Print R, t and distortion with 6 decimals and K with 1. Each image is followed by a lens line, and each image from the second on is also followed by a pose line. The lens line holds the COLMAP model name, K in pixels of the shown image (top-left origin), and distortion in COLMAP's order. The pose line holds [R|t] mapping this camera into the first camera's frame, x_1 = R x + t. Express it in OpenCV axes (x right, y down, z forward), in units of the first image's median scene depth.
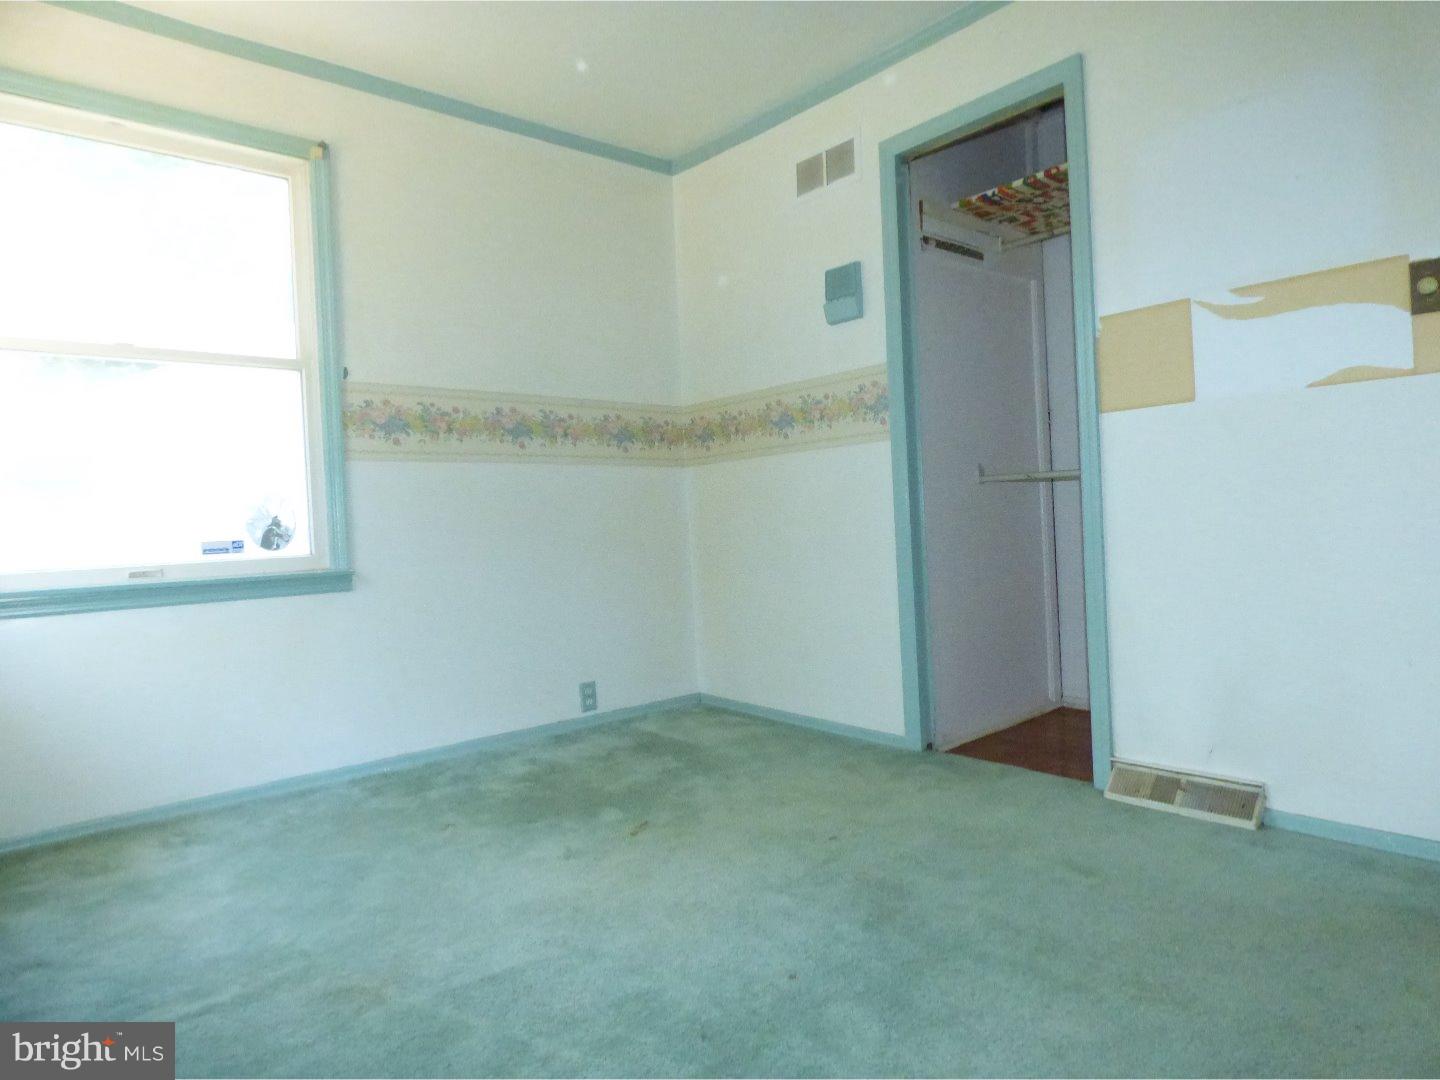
lens RADIAL K [[865.3, 0, 724.0], [0, 865.3, 538.9], [0, 0, 1]] dist [-0.004271, -0.002781]
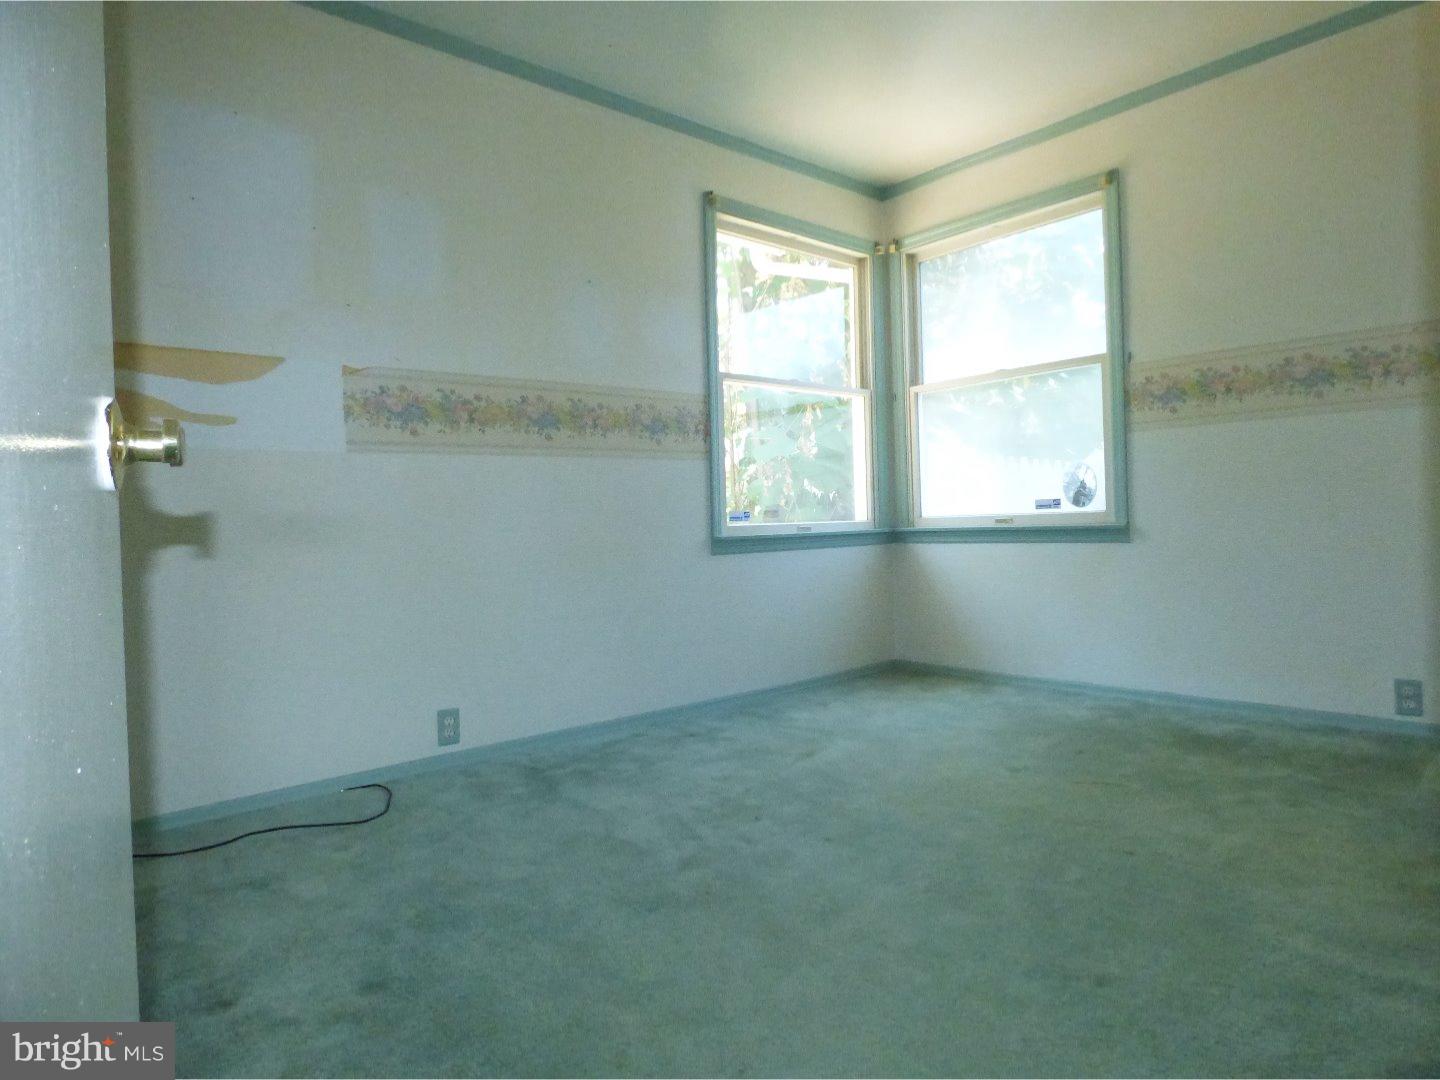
lens RADIAL K [[865.3, 0, 717.9], [0, 865.3, 537.2], [0, 0, 1]] dist [-0.004271, -0.002781]
pose [[0.023141, 0.055260, -0.998204, 0.747454], [0.003315, 0.998461, 0.055352, -0.014406], [0.999727, -0.004590, 0.022922, 0.416039]]
